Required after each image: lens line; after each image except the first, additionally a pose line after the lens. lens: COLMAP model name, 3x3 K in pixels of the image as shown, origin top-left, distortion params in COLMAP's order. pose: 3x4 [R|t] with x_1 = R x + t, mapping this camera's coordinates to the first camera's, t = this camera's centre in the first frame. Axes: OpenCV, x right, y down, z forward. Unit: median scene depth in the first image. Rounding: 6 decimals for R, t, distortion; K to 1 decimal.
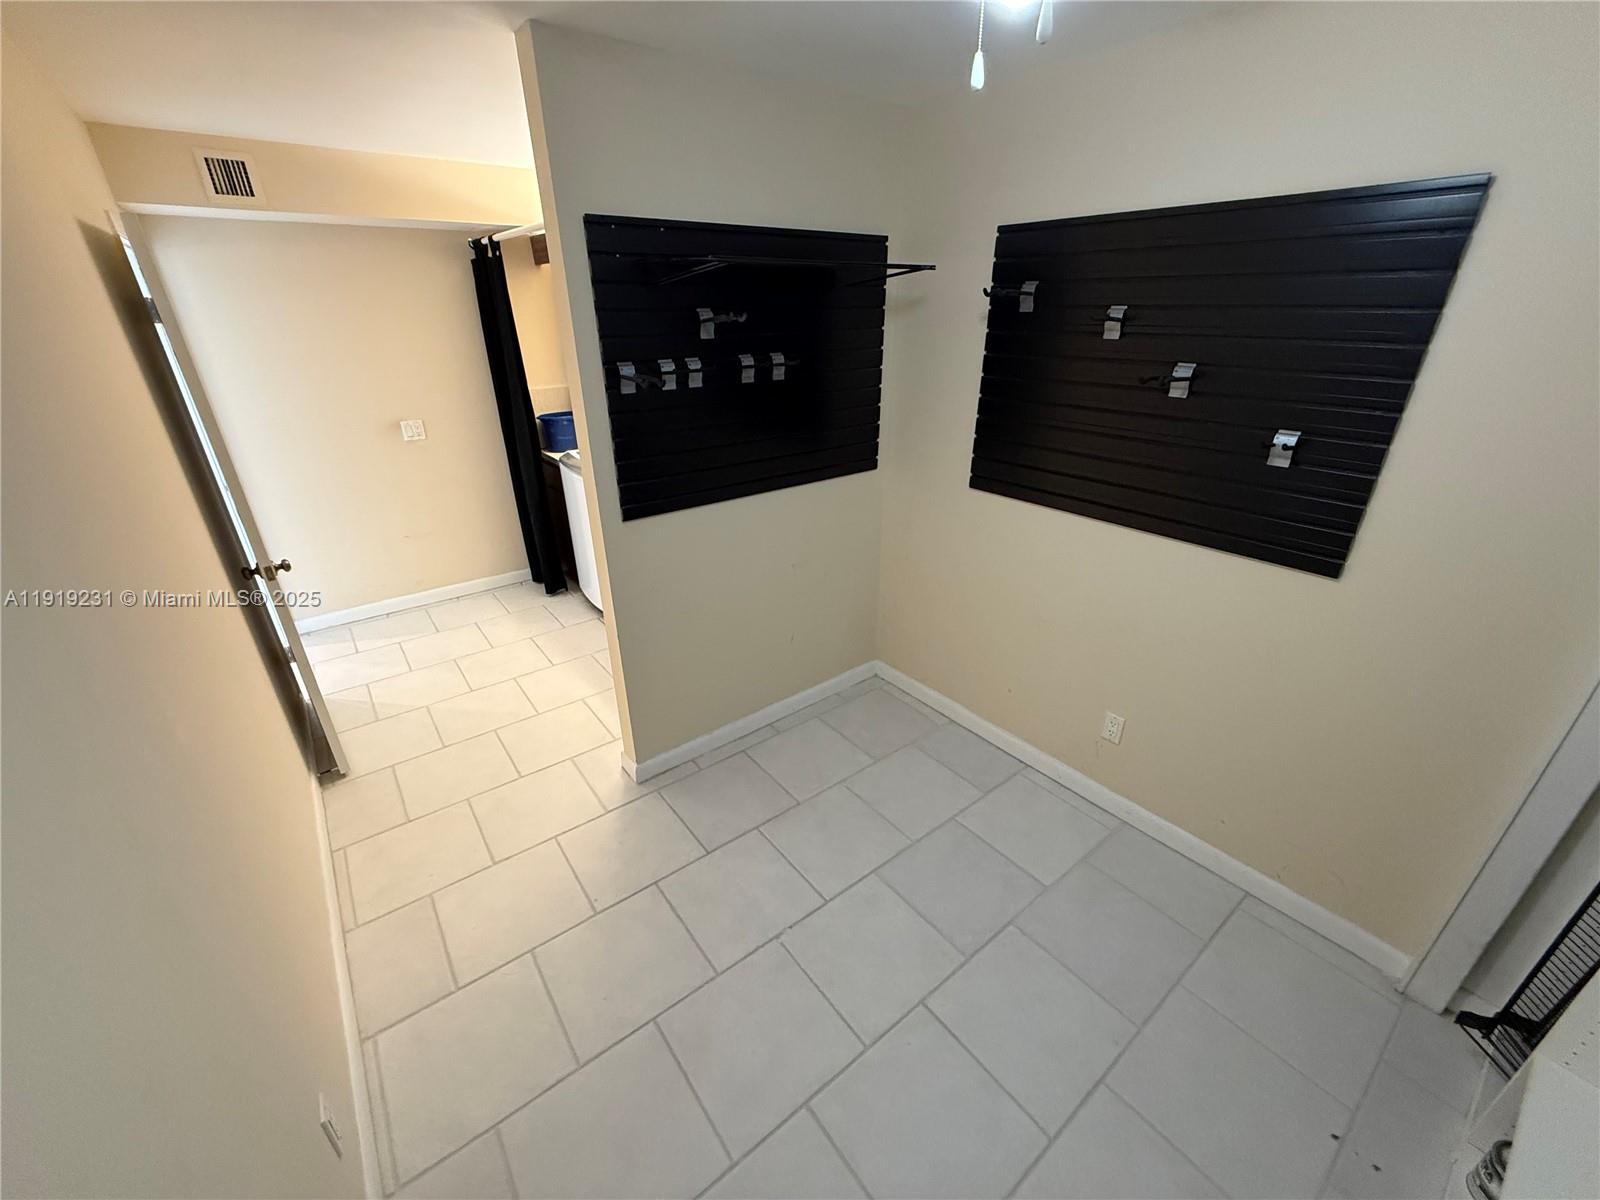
lens RADIAL K [[639.7, 0, 811.7], [0, 639.7, 594.4], [0, 0, 1]] dist [0.002029, 0.000194]
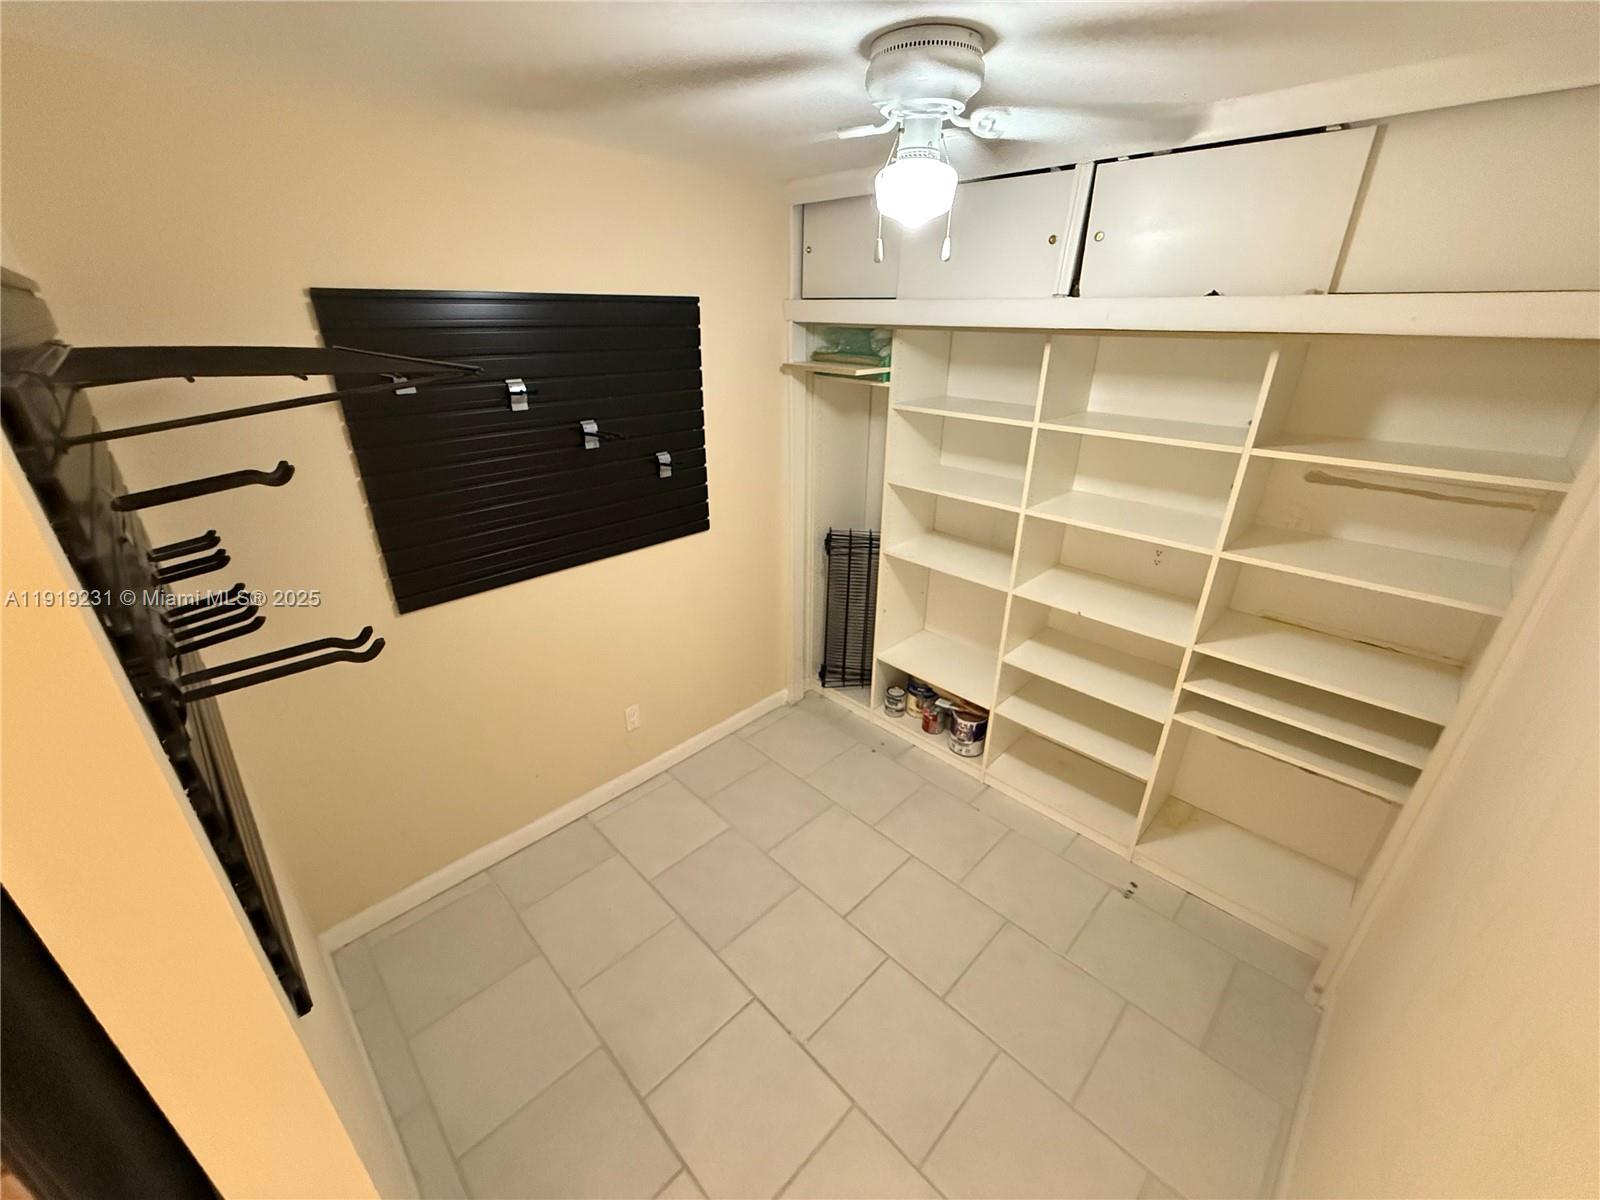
lens RADIAL K [[639.7, 0, 812.5], [0, 639.7, 612.1], [0, 0, 1]] dist [0.002029, 0.000194]
pose [[-0.126817, -0.408444, 0.903931, -0.643795], [0.412316, 0.807124, 0.422548, -0.353296], [-0.902171, 0.426291, 0.066051, 0.676289]]
